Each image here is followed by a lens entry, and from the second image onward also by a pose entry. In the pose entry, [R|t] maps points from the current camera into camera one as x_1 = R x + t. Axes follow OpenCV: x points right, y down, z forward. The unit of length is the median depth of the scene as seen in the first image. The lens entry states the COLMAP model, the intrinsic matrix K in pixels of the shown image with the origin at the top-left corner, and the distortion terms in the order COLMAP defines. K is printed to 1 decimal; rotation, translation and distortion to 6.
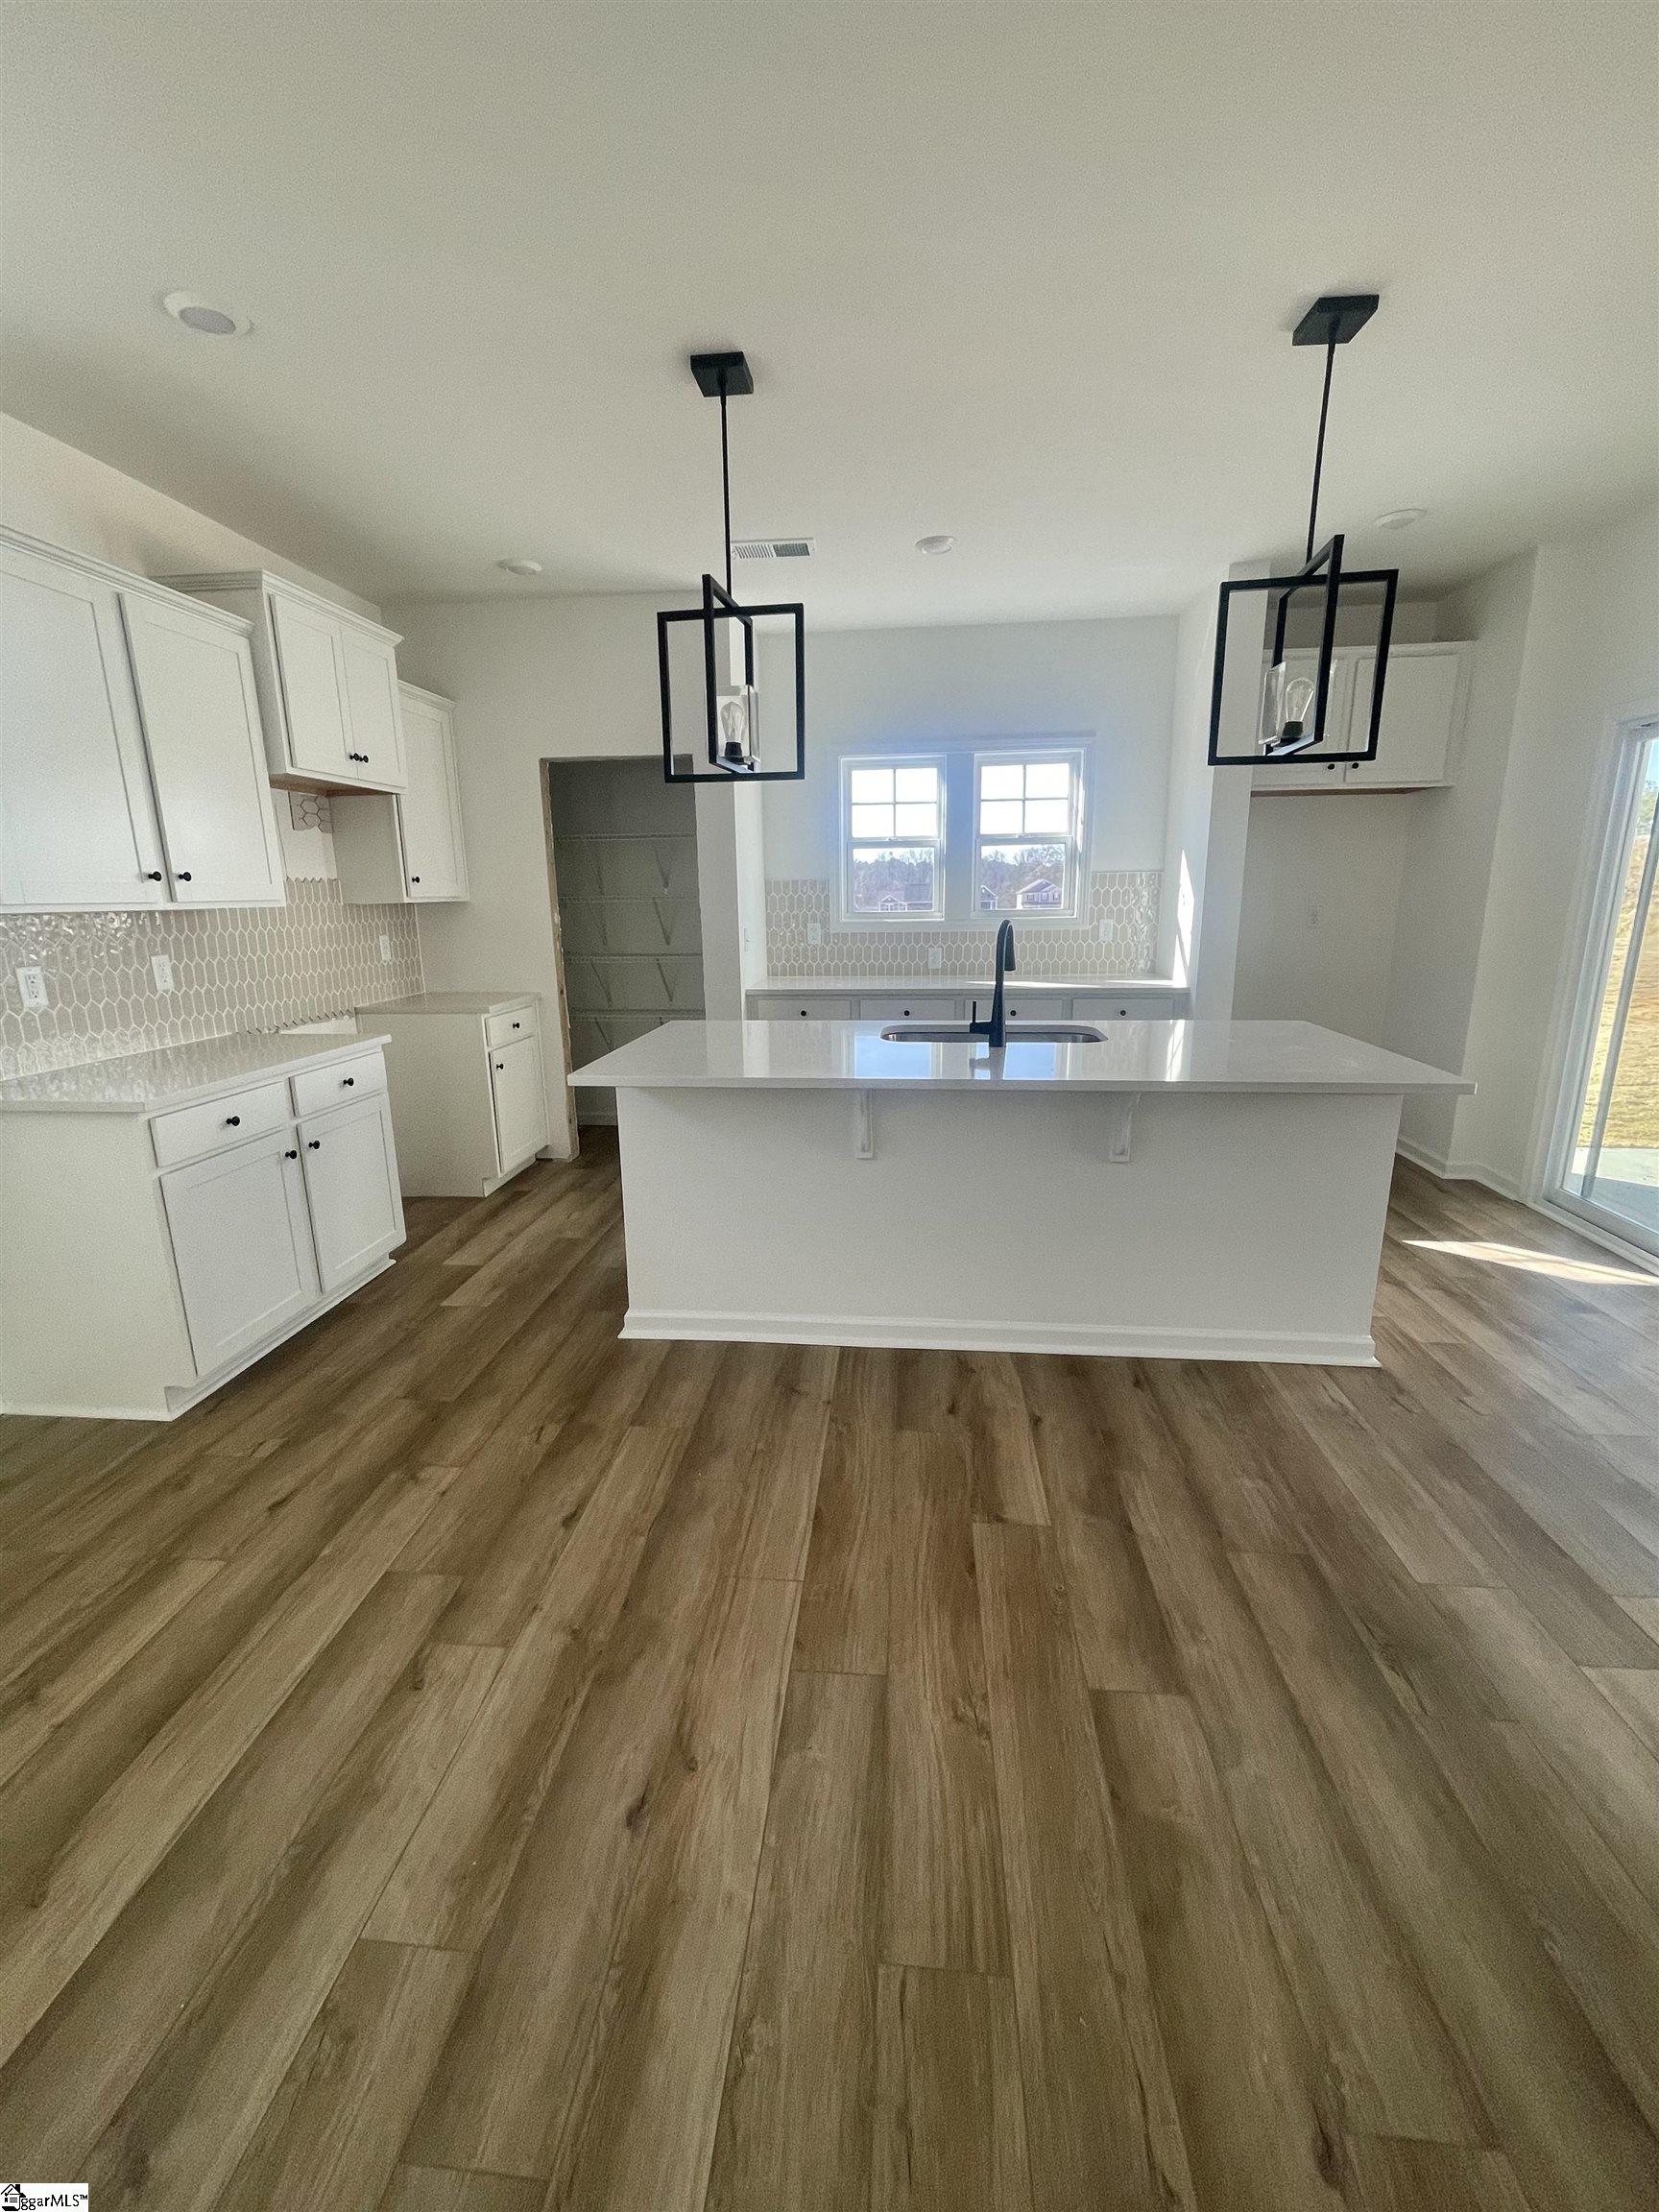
lens RADIAL K [[891.2, 0, 826.2], [0, 891.2, 1100.6], [0, 0, 1]] dist [-0.000070, -0.000225]
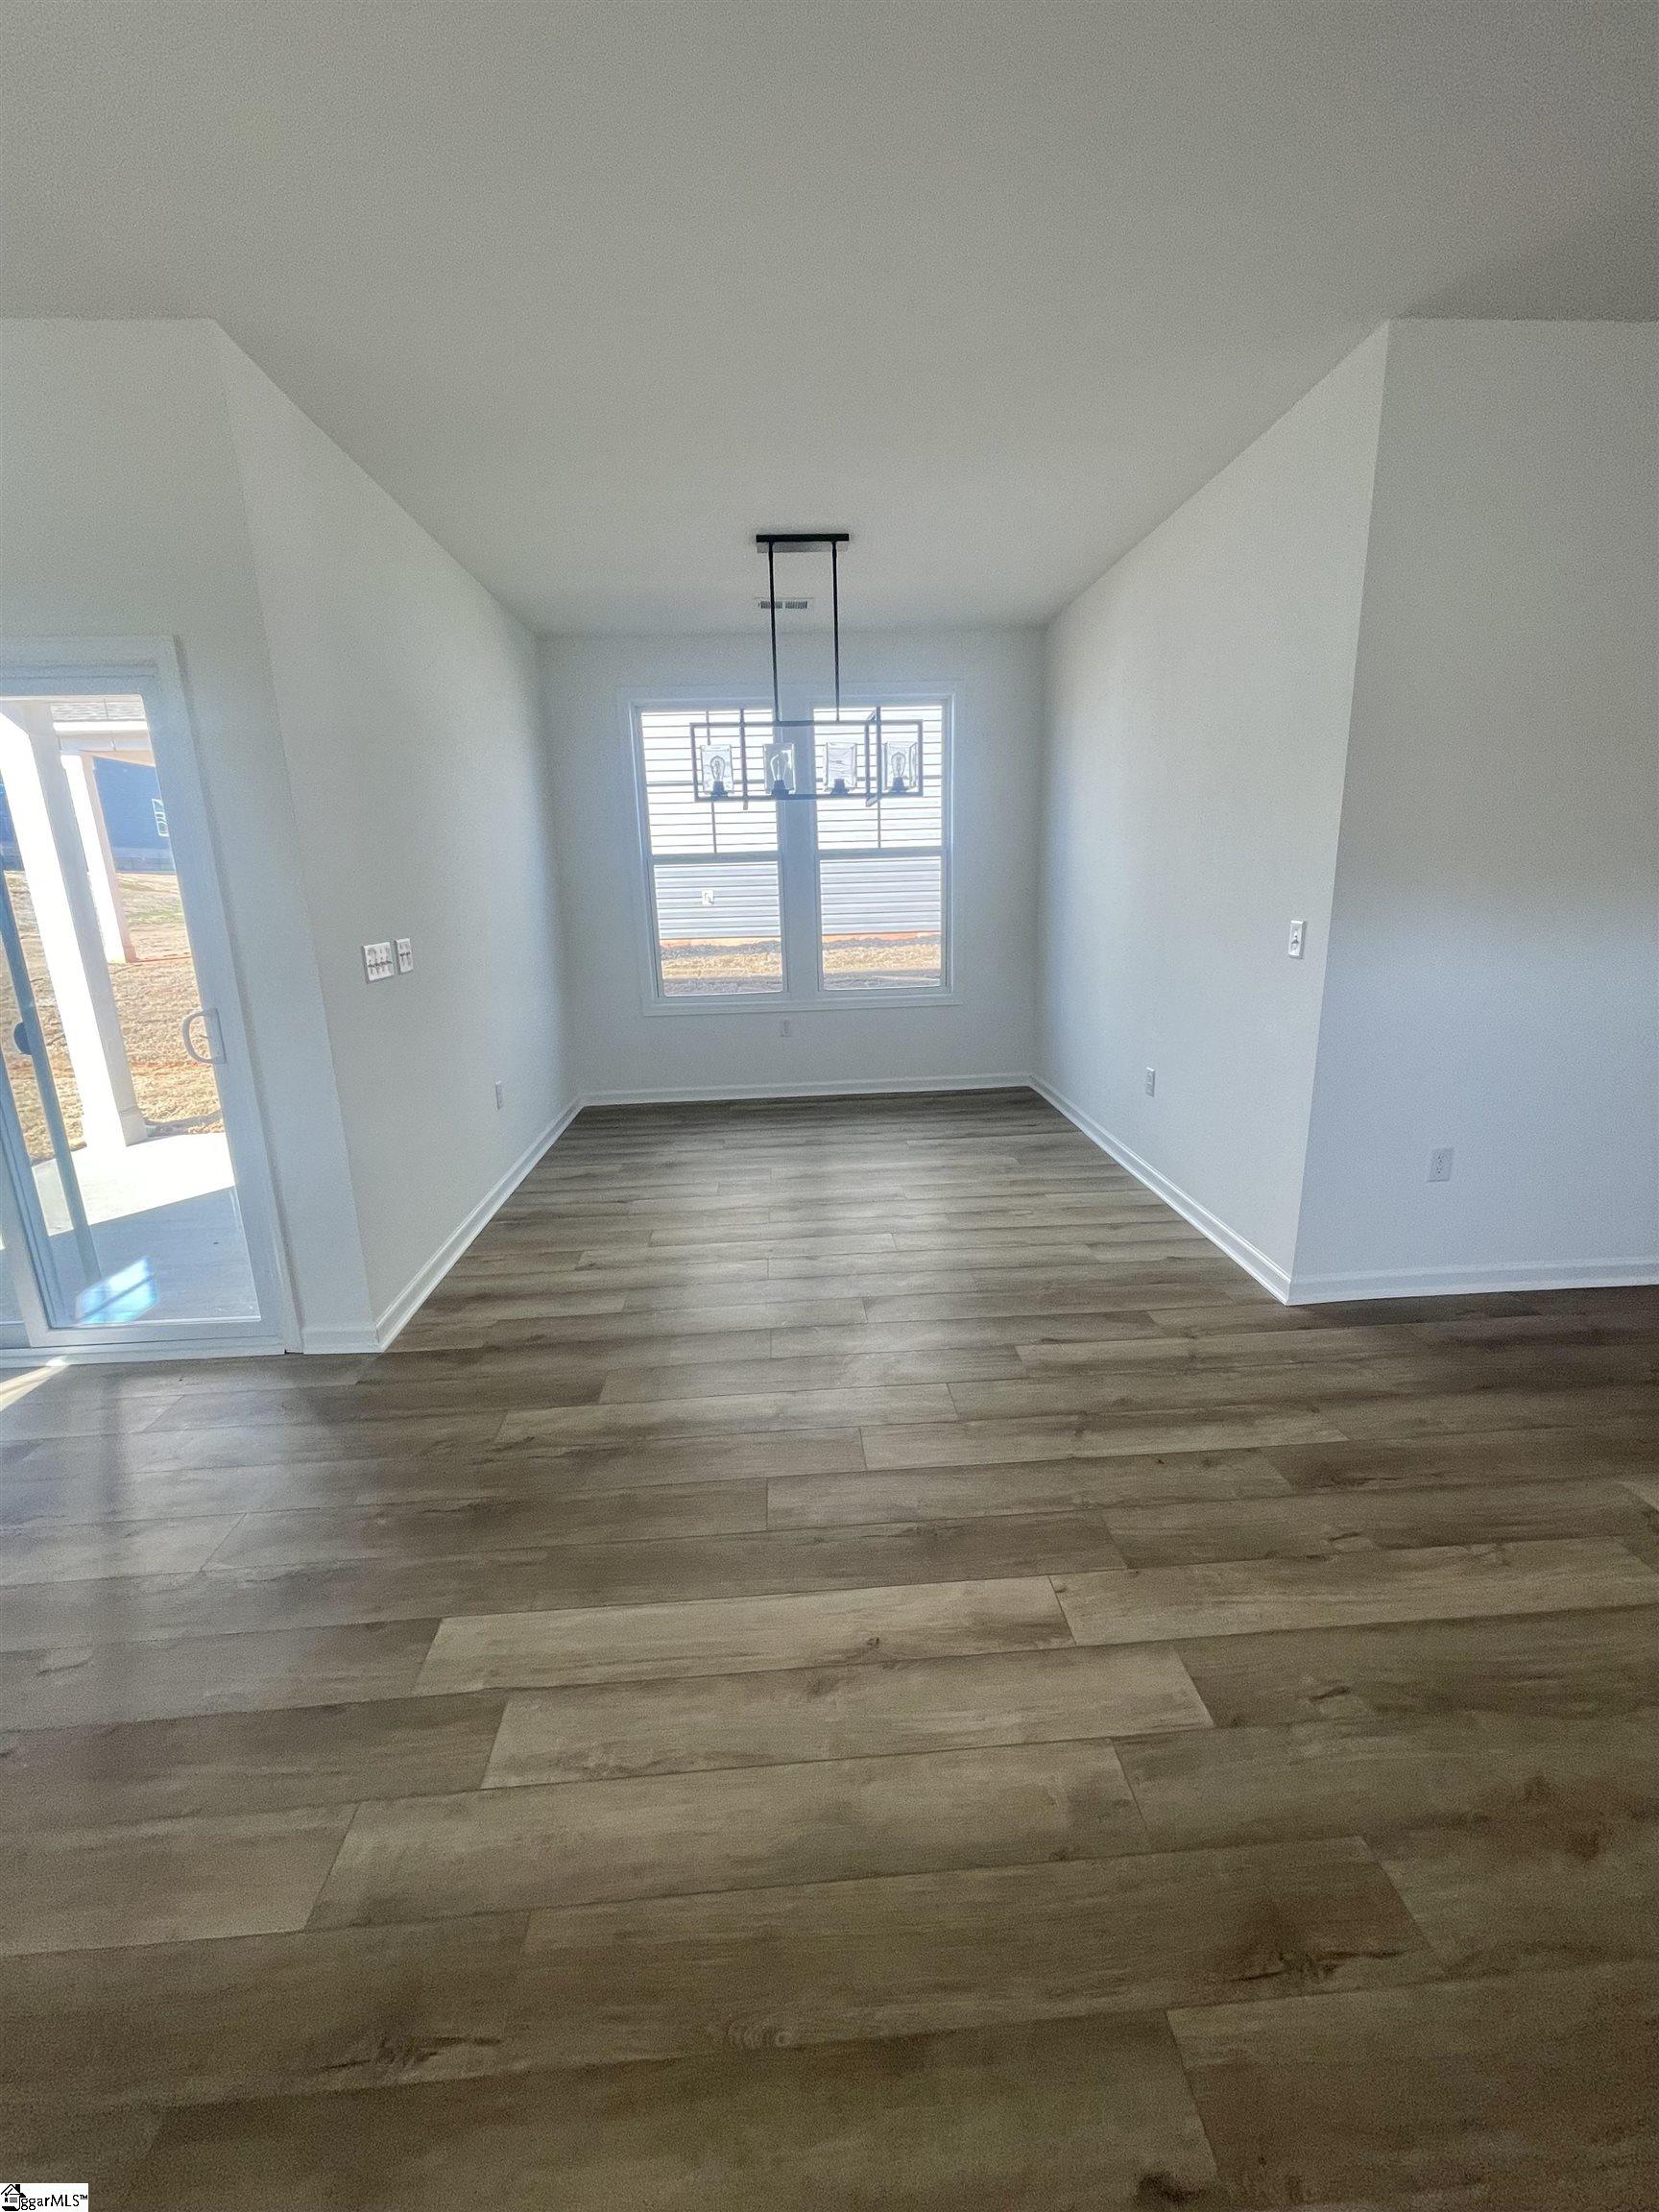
lens RADIAL K [[896.2, 0, 828.5], [0, 896.2, 1090.5], [0, 0, 1]] dist [0.003615, 0.000036]
pose [[-0.156755, -0.214642, 0.964031, 0.068775], [0.258044, 0.933292, 0.249757, -0.105710], [-0.953332, 0.287913, -0.090911, 0.434249]]
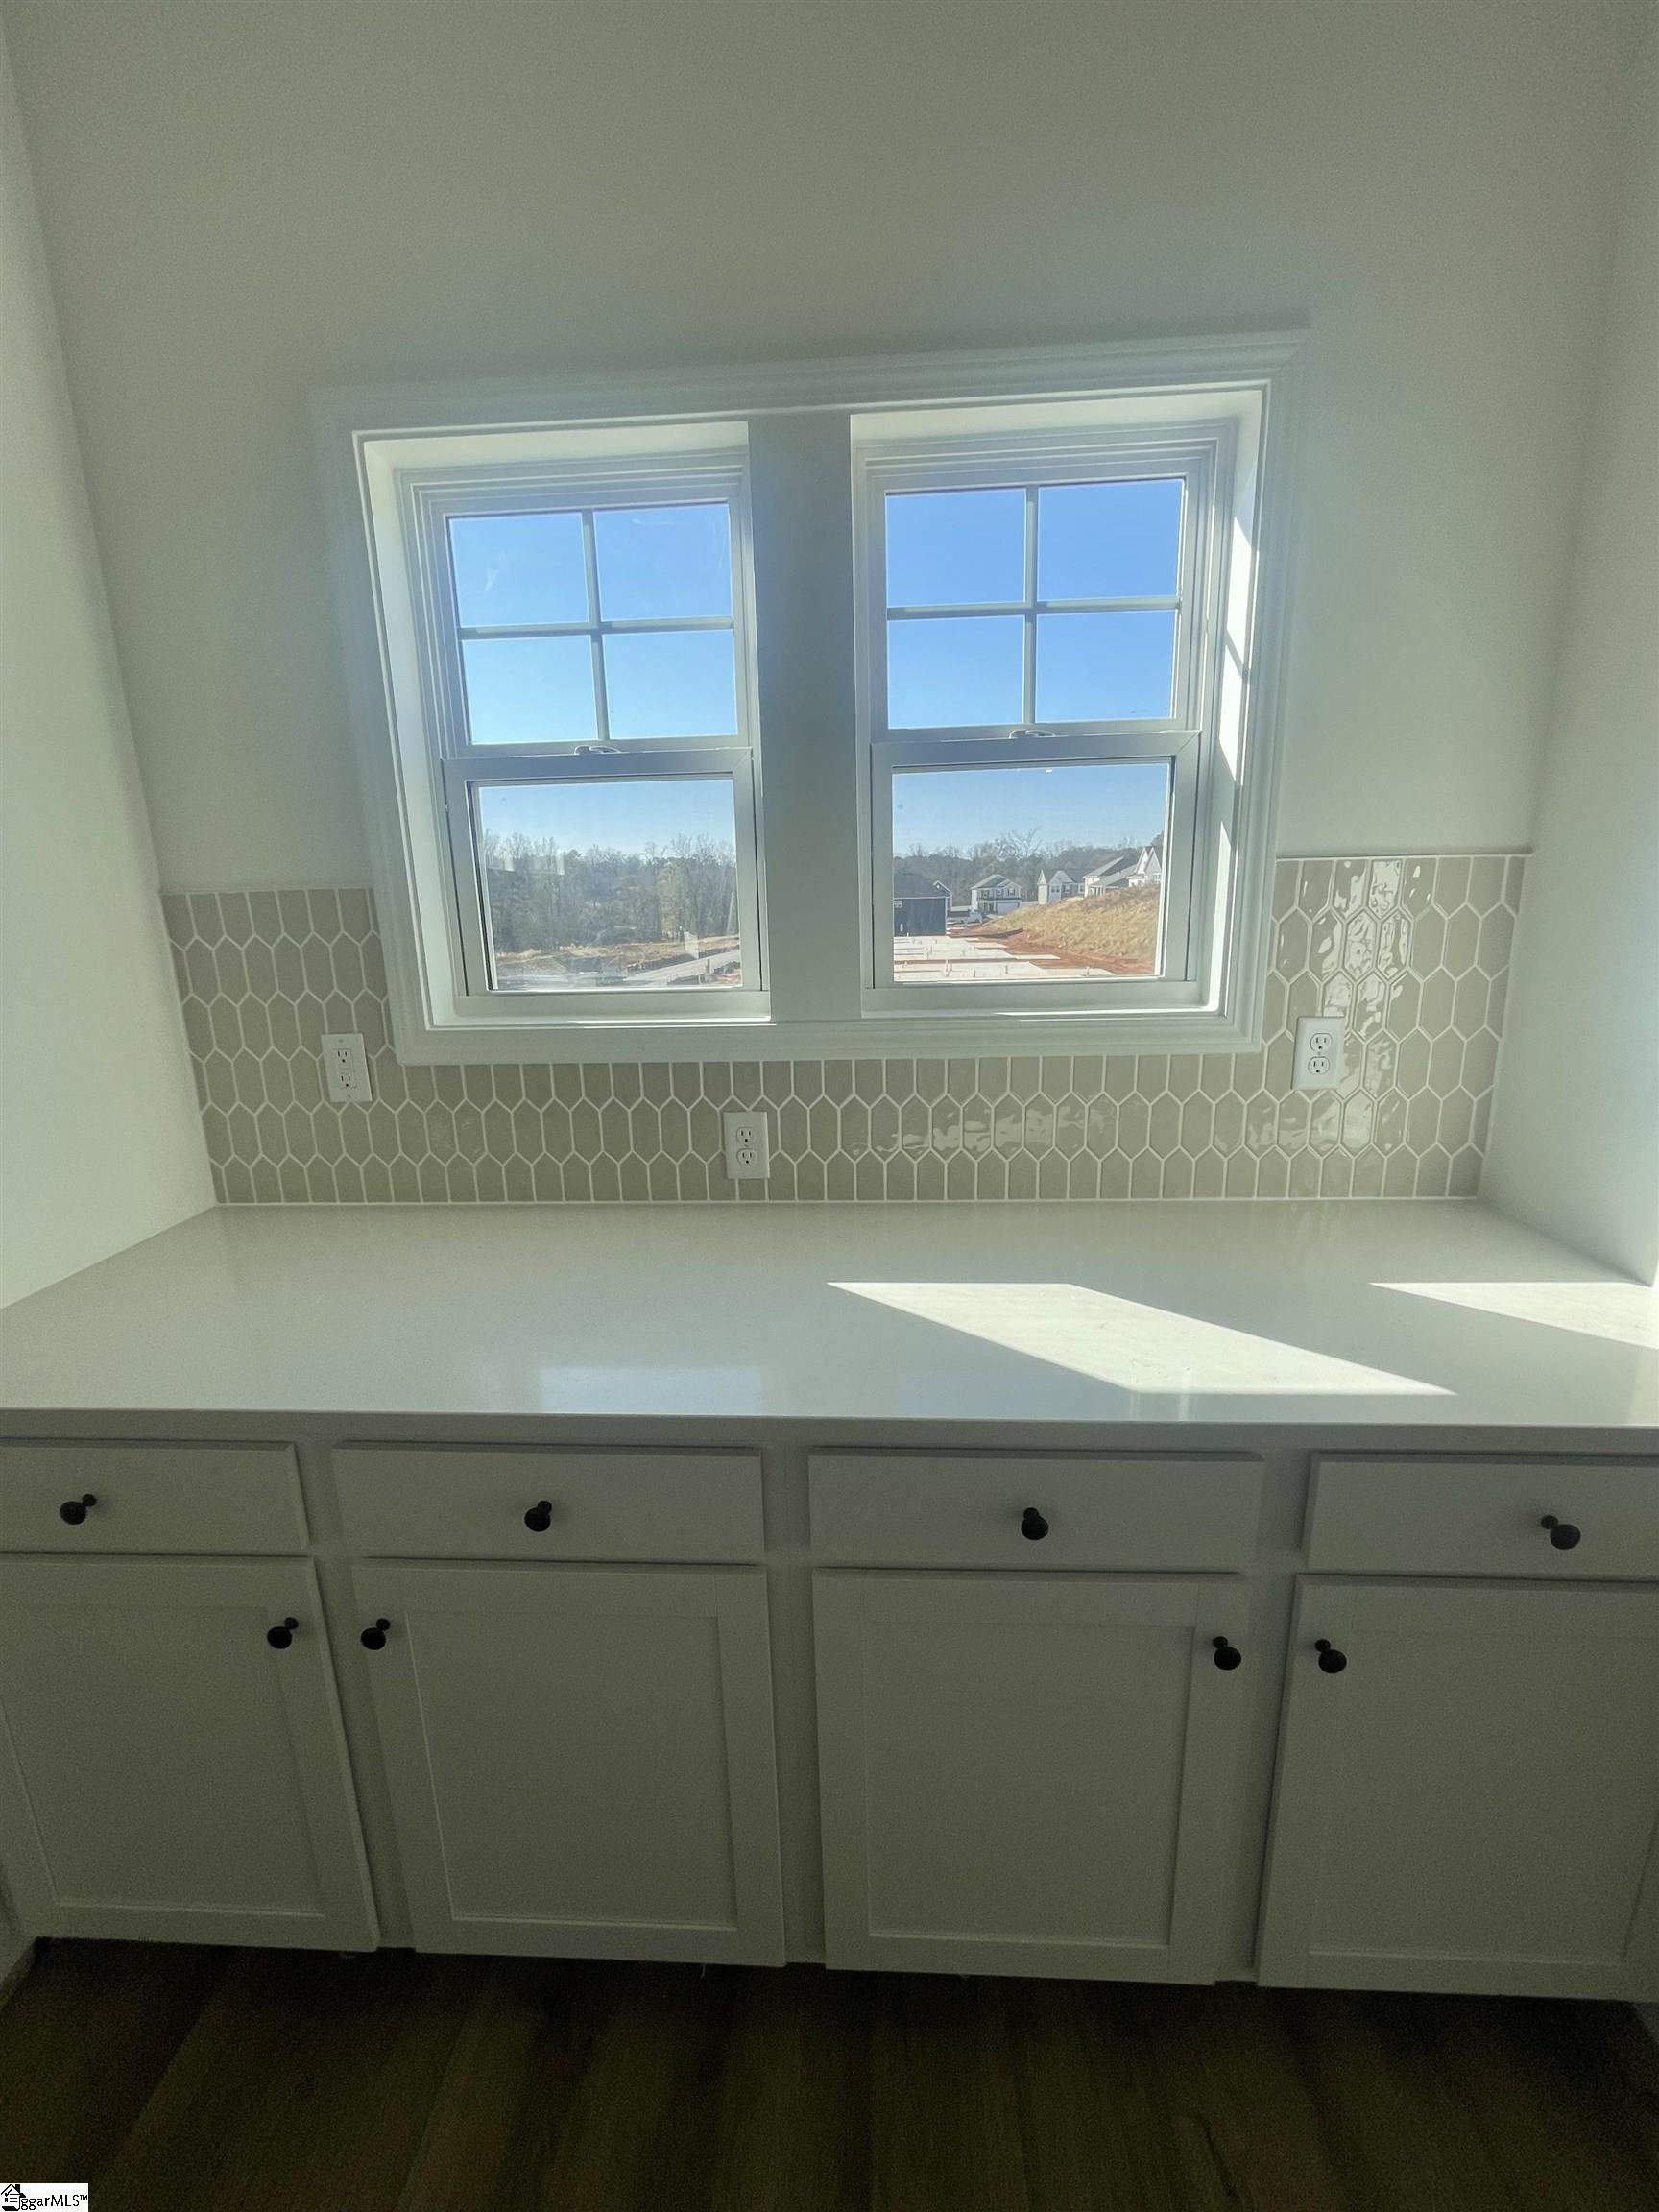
lens RADIAL K [[891.2, 0, 826.2], [0, 891.2, 1100.6], [0, 0, 1]] dist [-0.000070, -0.000225]
pose [[0.998752, -0.020889, 0.045356, 0.330171], [0.020709, 0.999776, 0.004450, -0.427920], [-0.045439, -0.003505, 0.998961, 1.697508]]
